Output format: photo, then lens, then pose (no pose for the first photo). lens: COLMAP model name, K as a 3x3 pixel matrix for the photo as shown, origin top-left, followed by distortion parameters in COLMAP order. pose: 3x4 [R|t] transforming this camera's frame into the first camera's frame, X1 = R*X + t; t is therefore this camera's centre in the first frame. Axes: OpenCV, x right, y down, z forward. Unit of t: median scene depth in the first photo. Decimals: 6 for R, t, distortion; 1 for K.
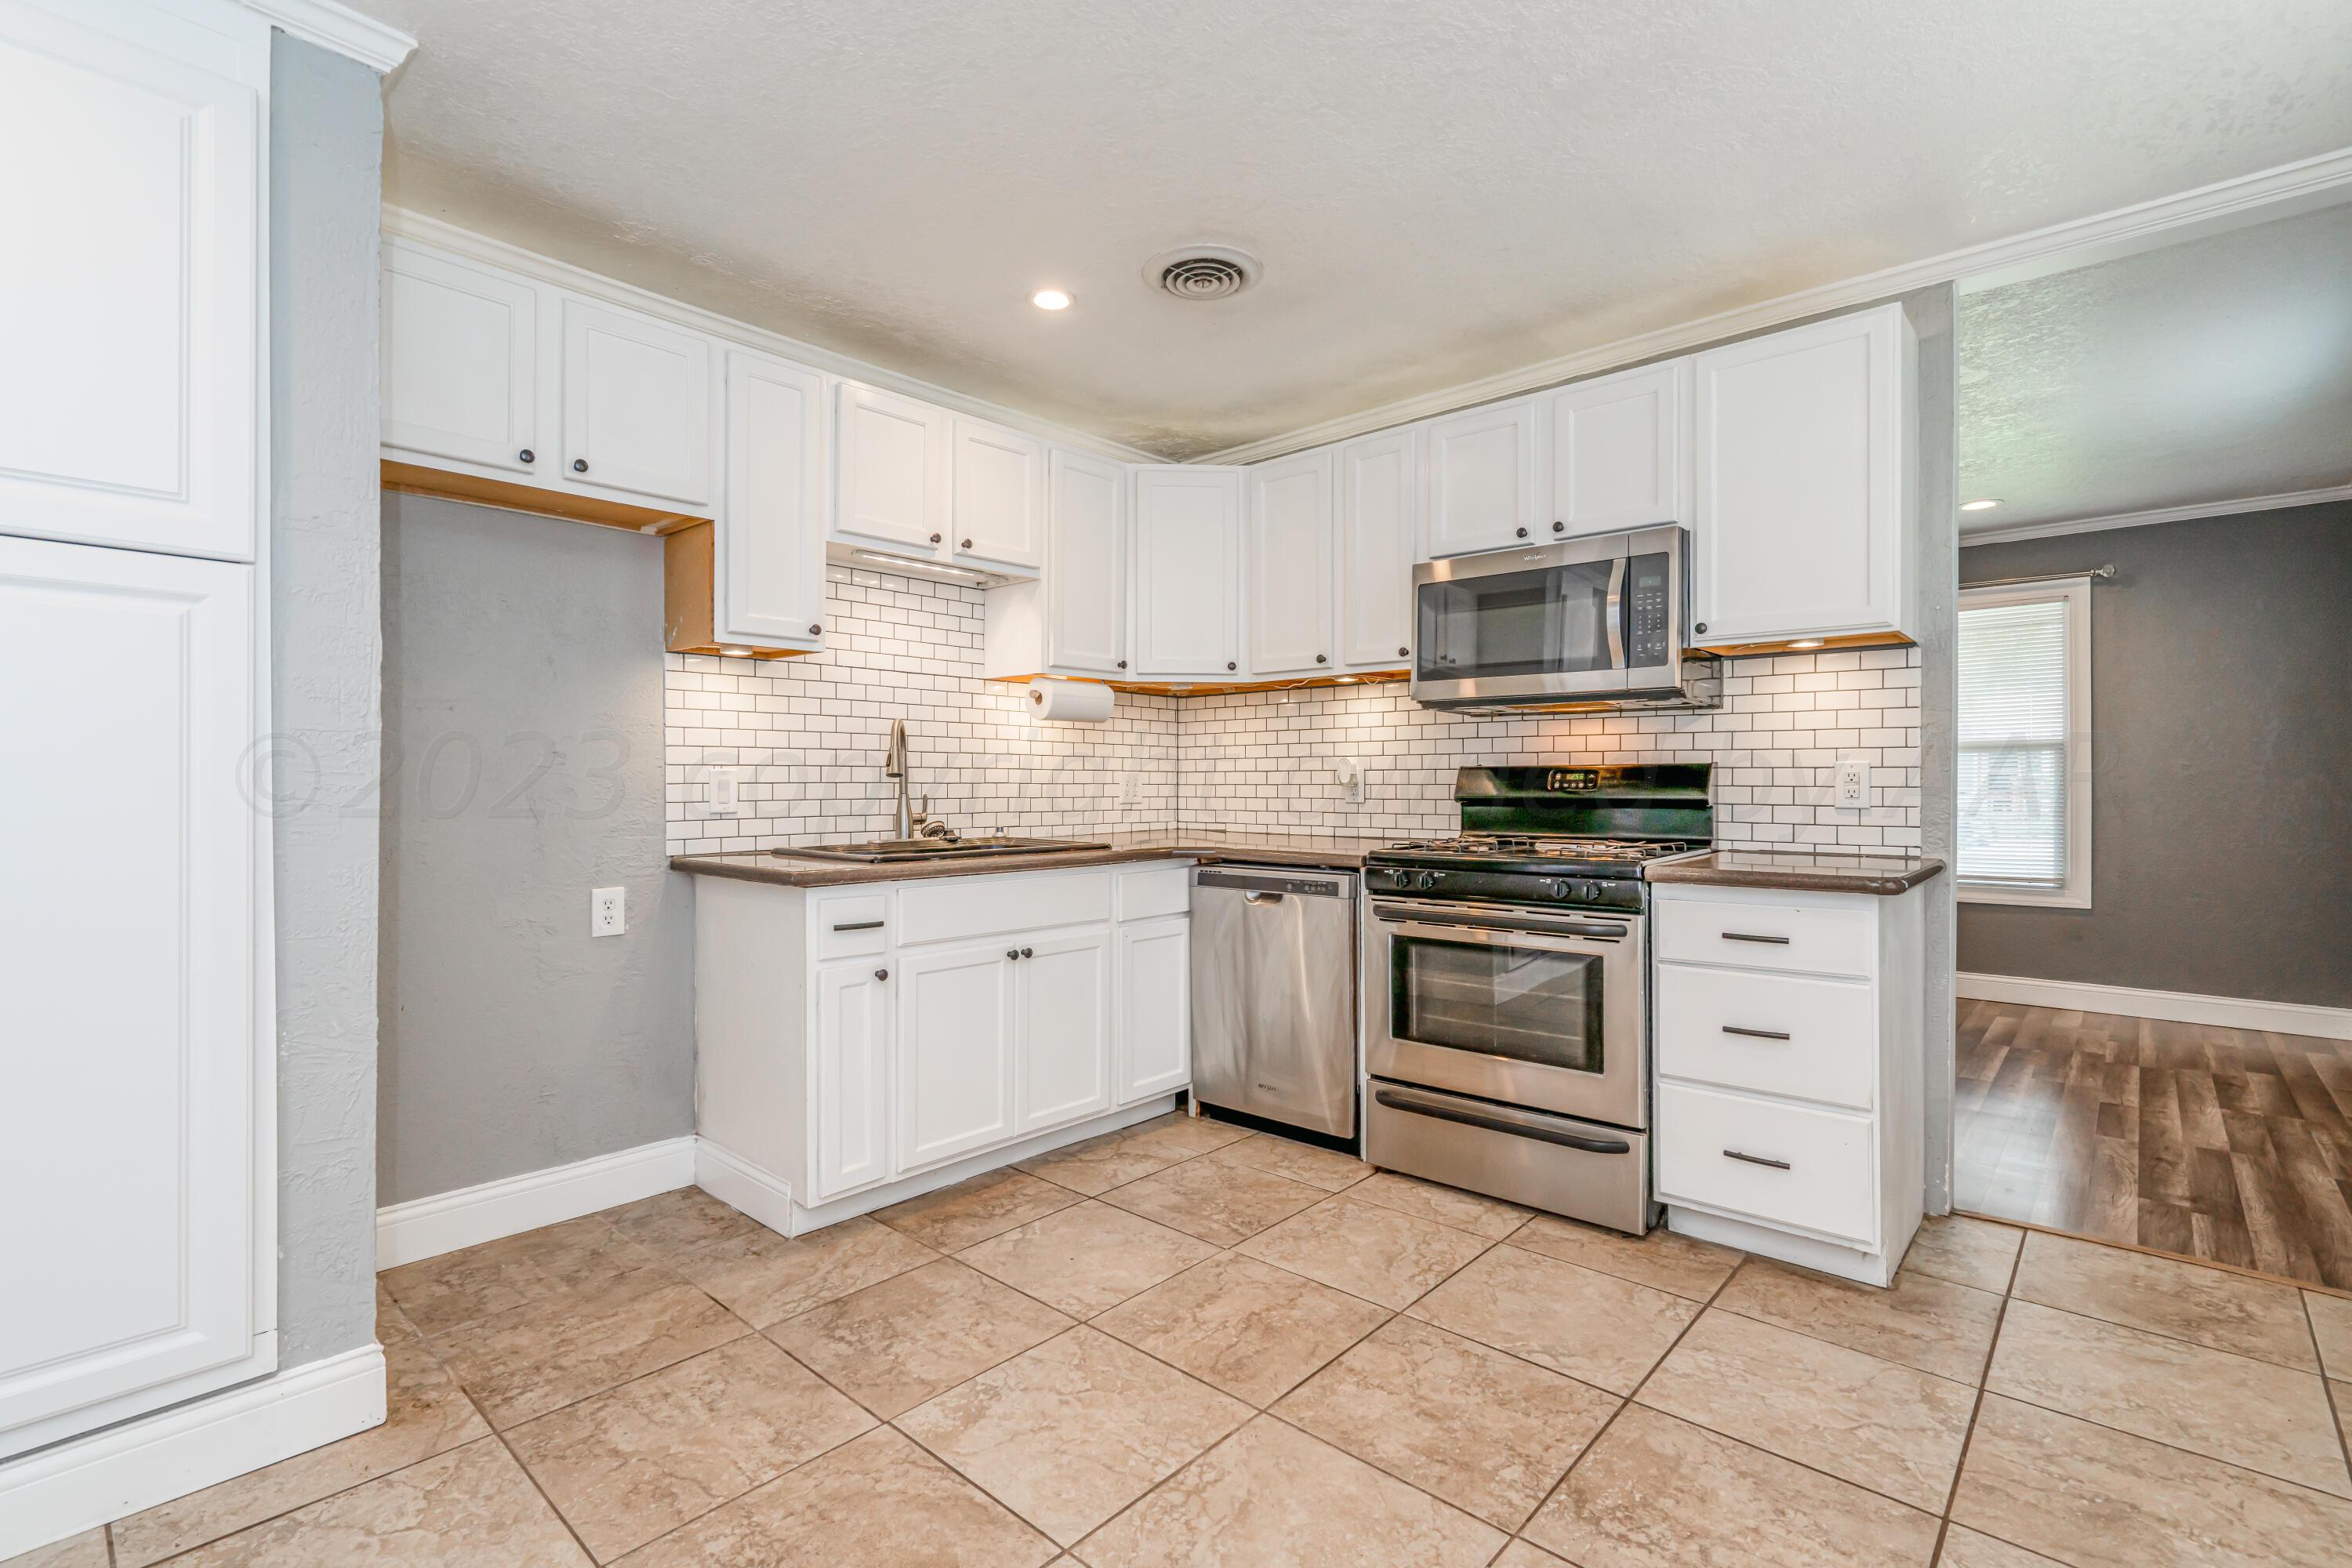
lens RADIAL K [[1088.3, 0, 1180.9], [0, 1088.3, 778.7], [0, 0, 1]] dist [-0.005641, 0.002141]
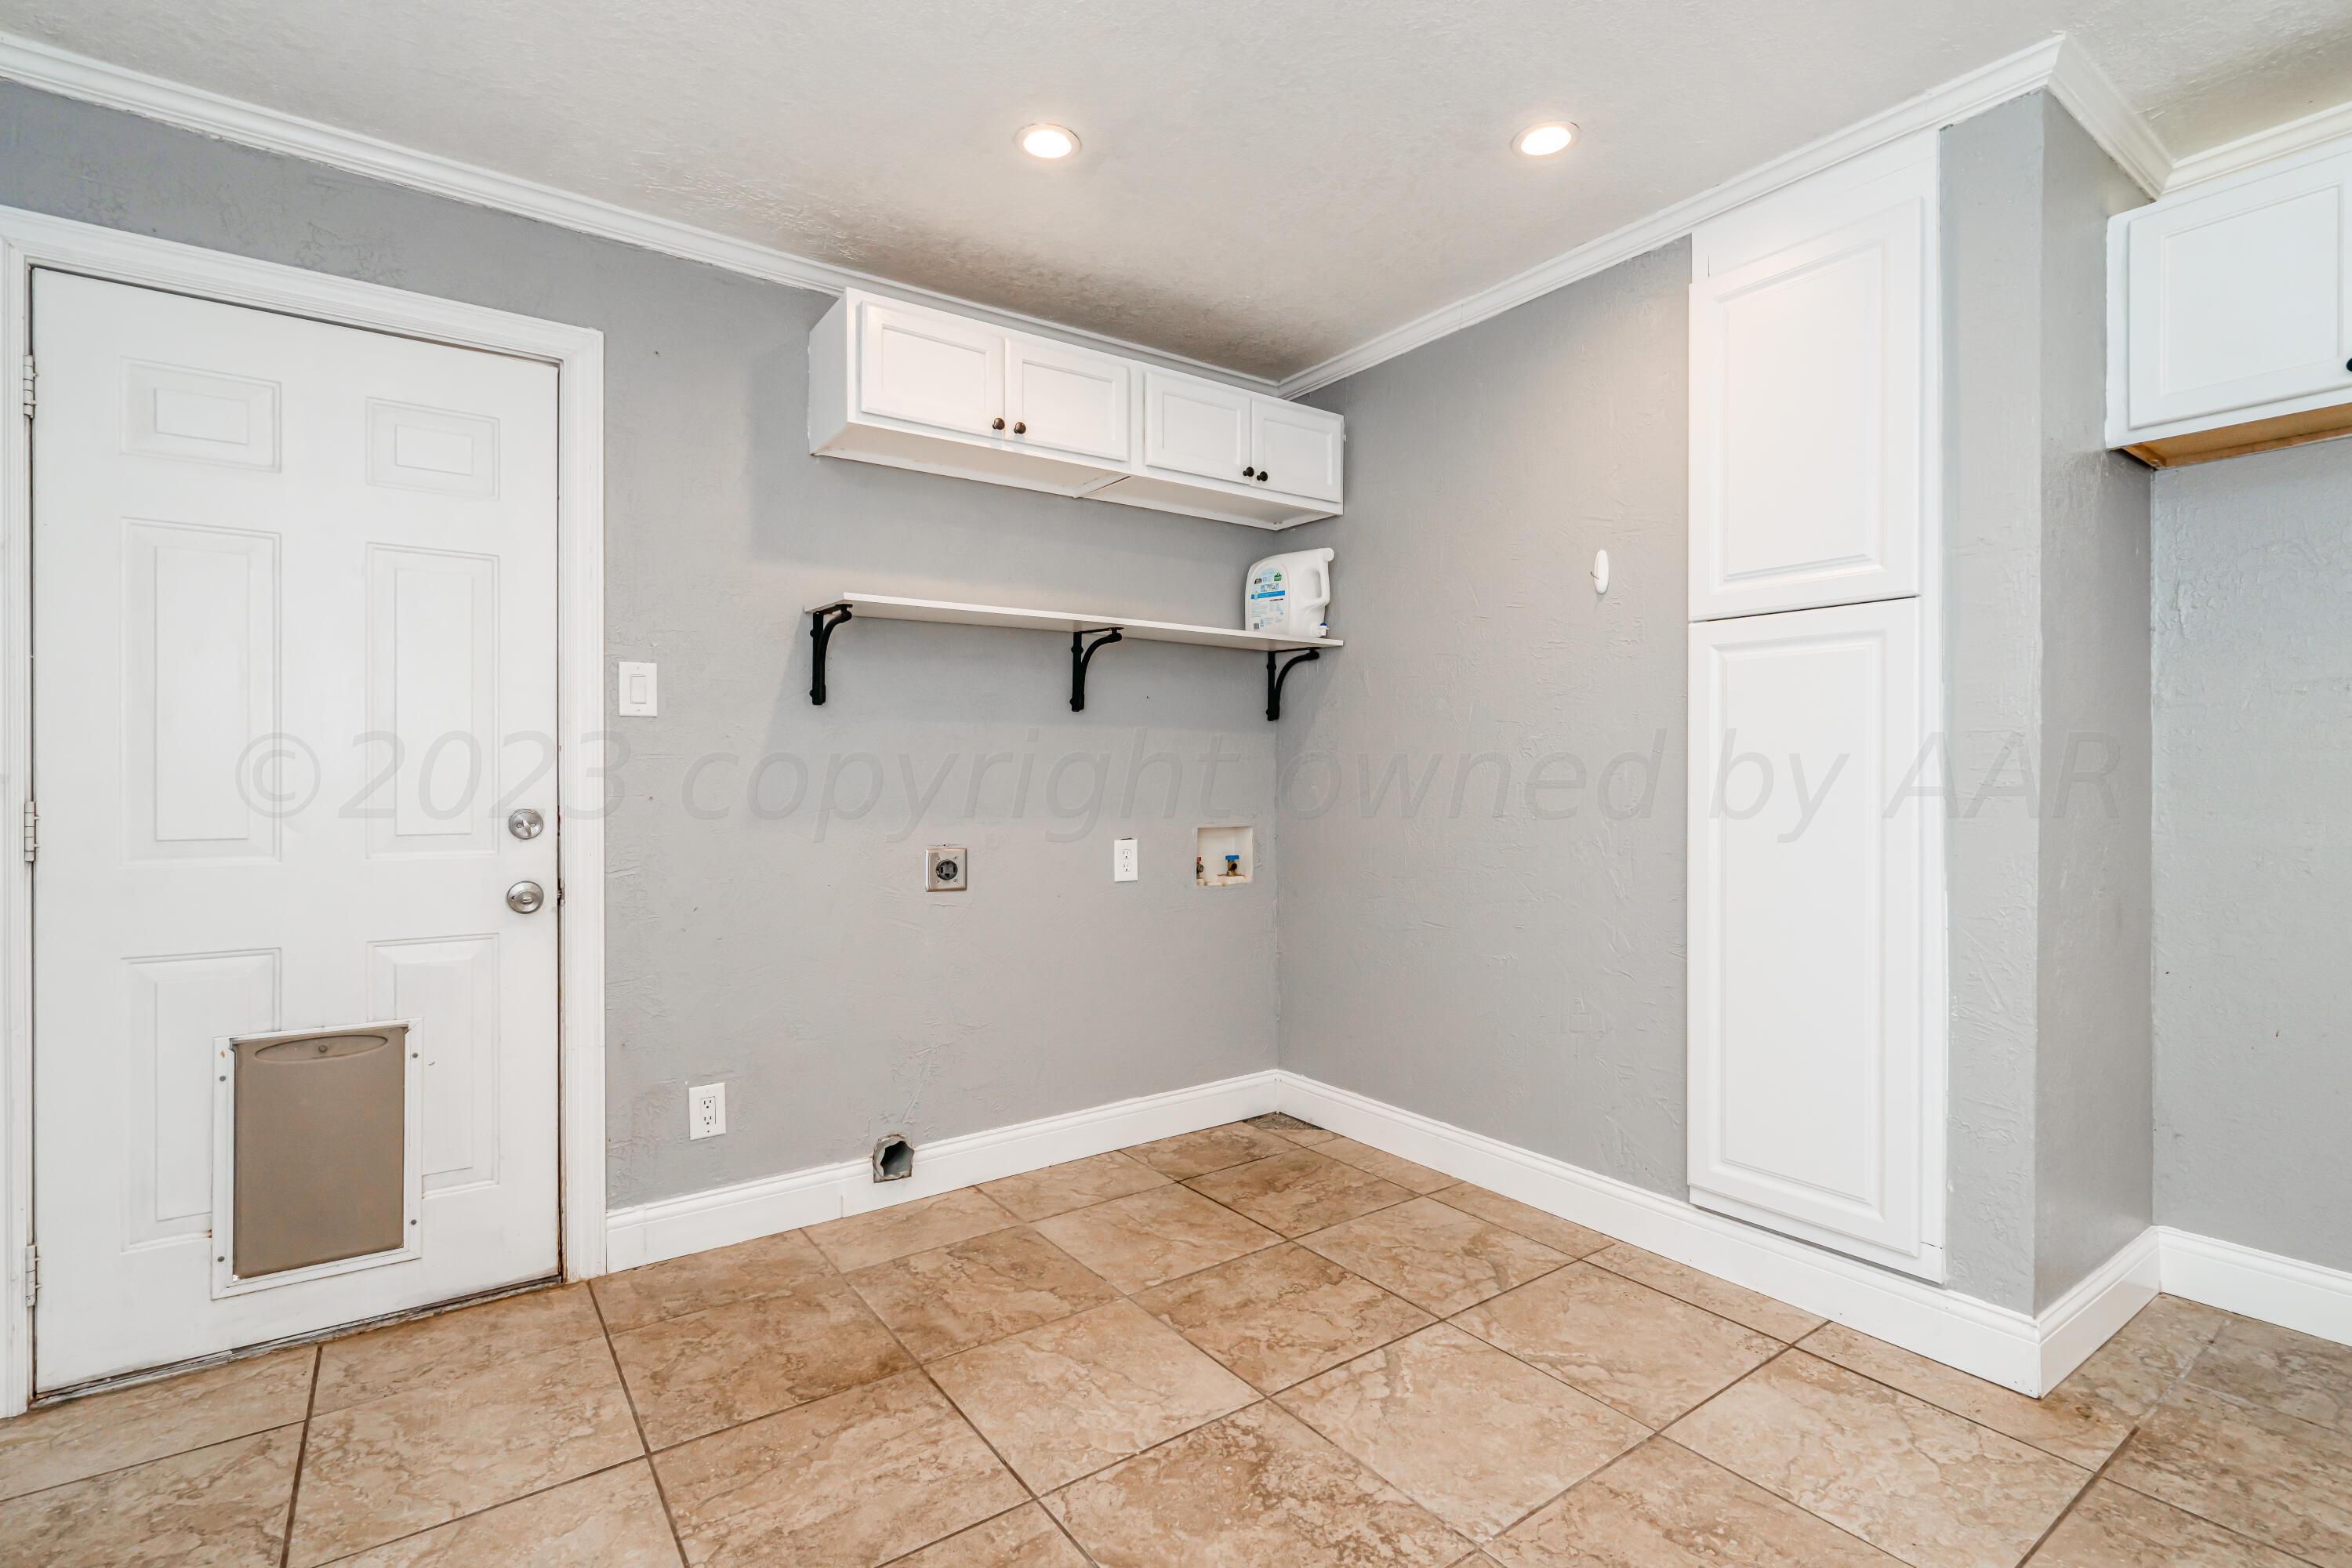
lens RADIAL K [[1088.3, 0, 1175.0], [0, 1088.3, 778.5], [0, 0, 1]] dist [-0.005641, 0.002141]
pose [[-0.227559, 0.000607, -0.973764, 0.294465], [0.005488, 0.999985, -0.000659, -0.000409], [0.973749, -0.005494, -0.227559, 0.282361]]
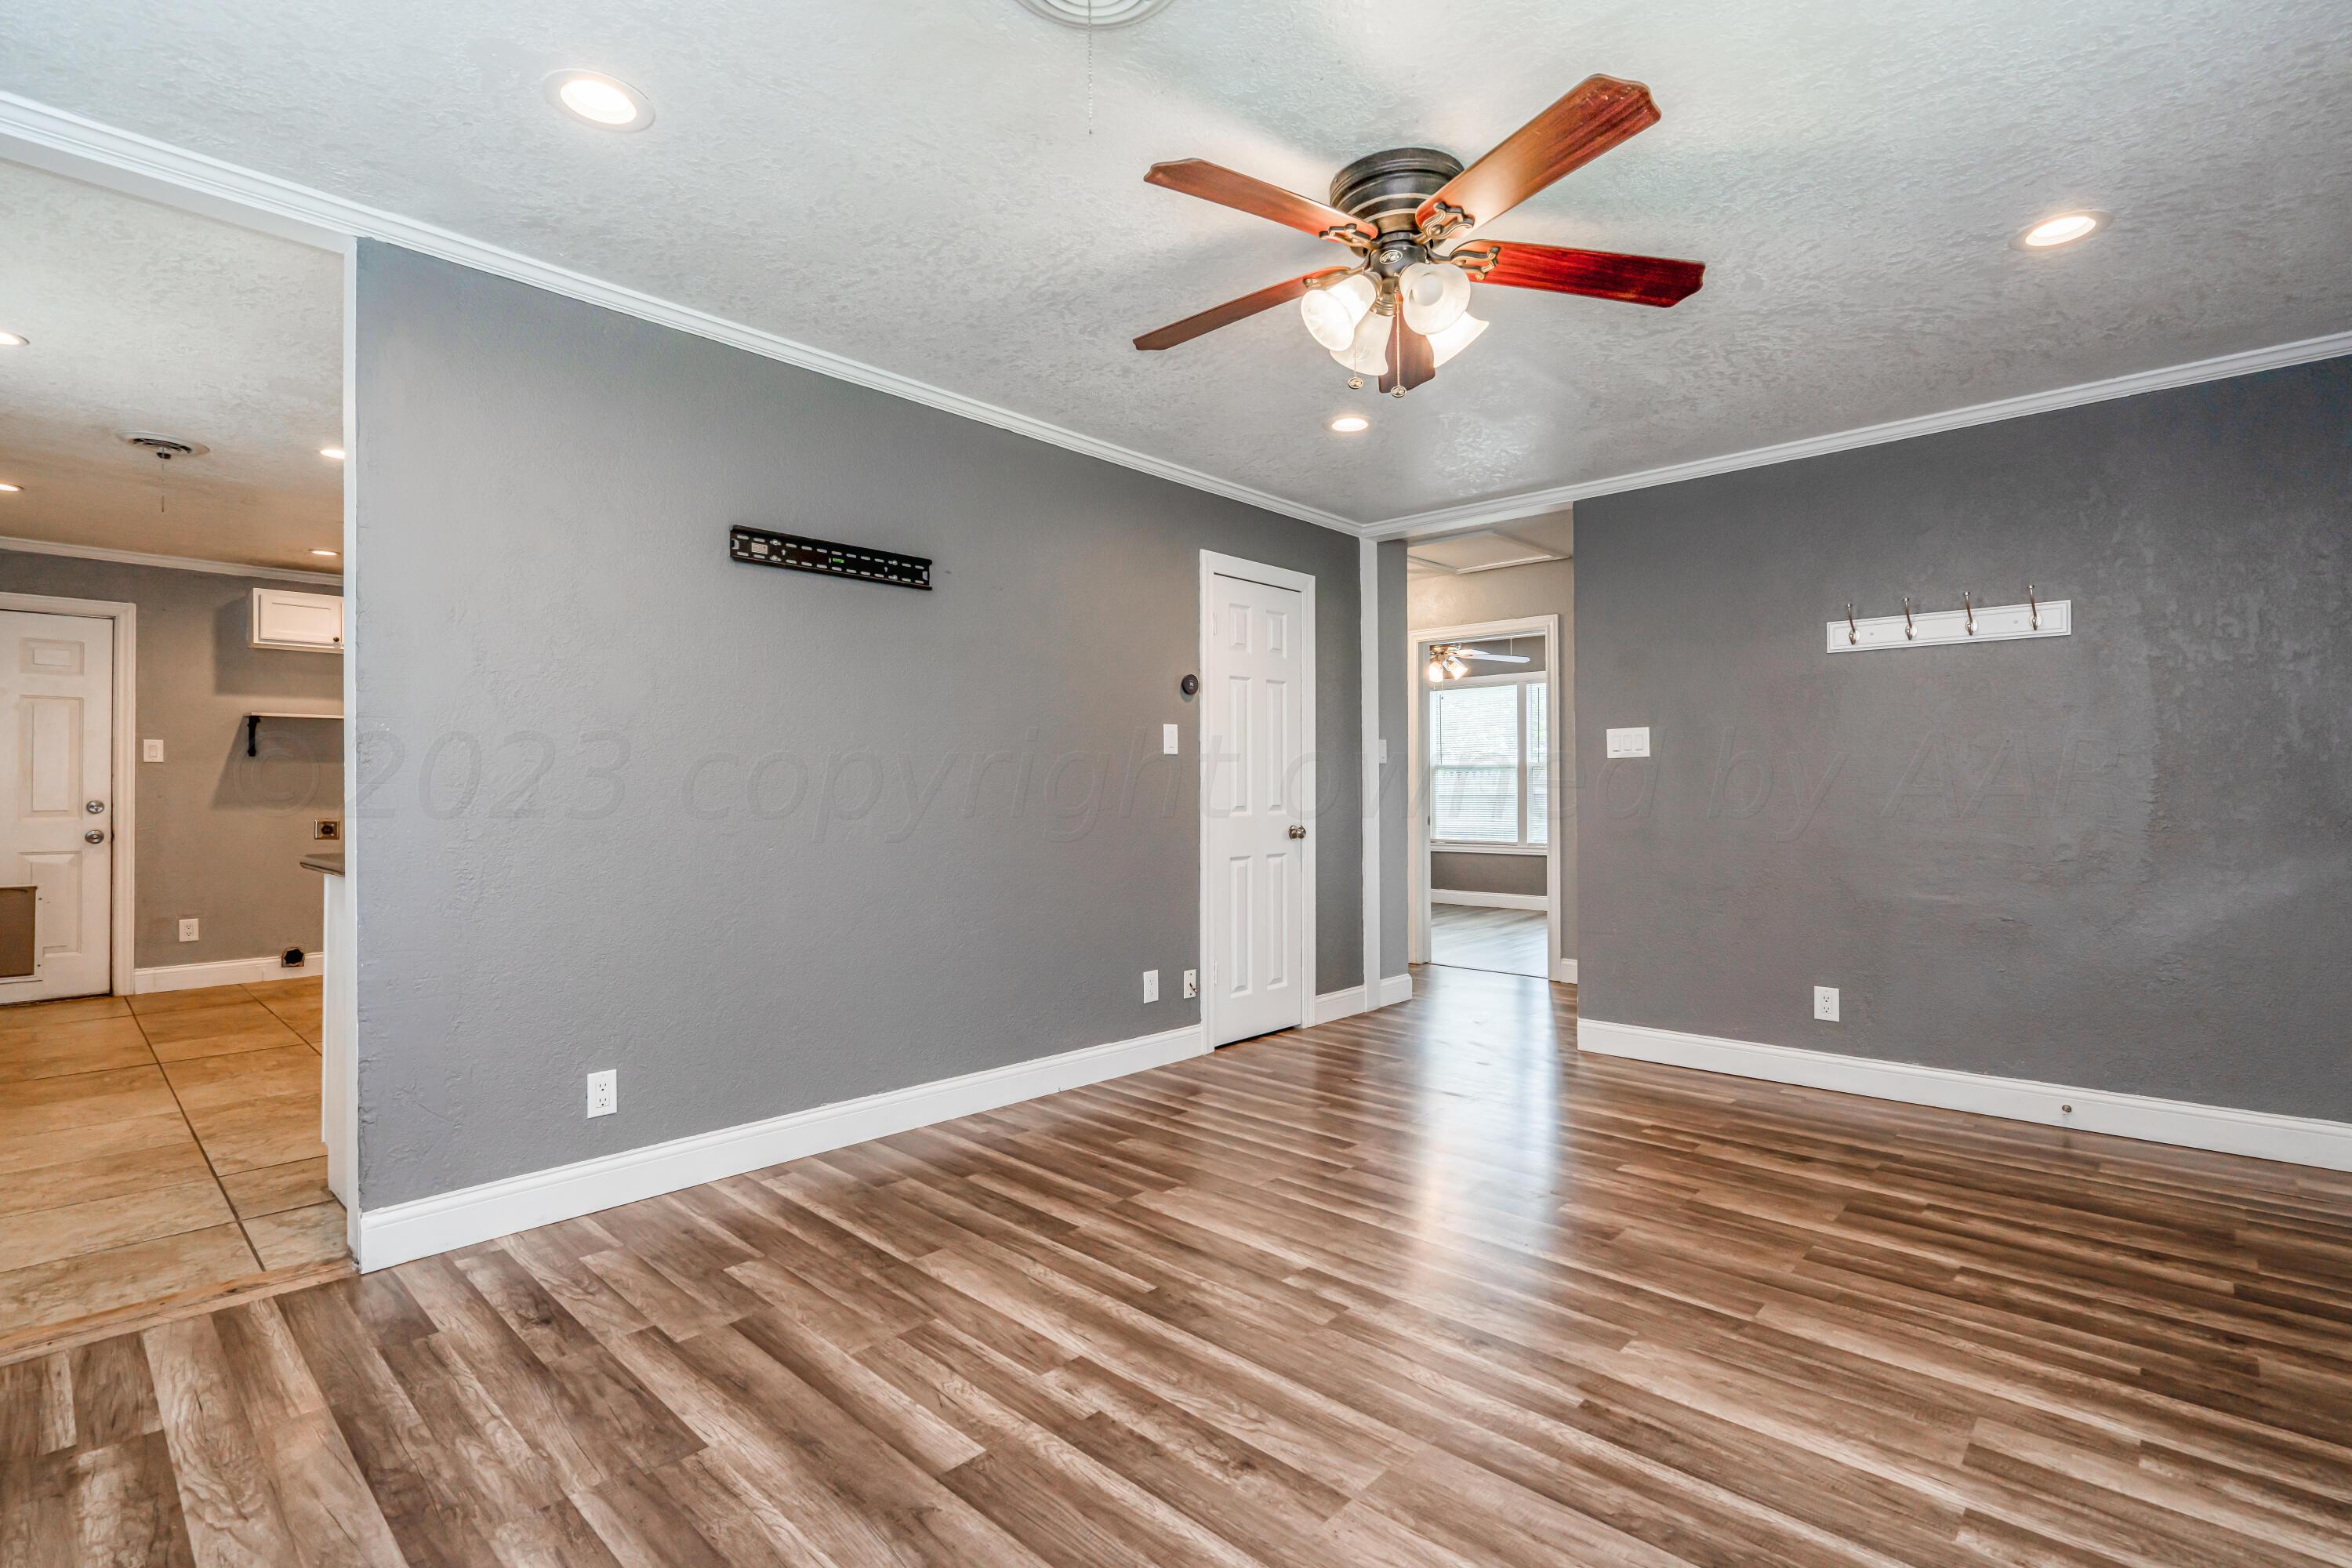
lens RADIAL K [[1088.3, 0, 1193.9], [0, 1088.3, 781.4], [0, 0, 1]] dist [-0.005641, 0.002141]
pose [[0.020474, -0.008729, -0.999752, 1.679008], [0.004697, 0.999952, -0.008634, 0.010878], [0.999779, -0.004519, 0.020514, 1.632355]]
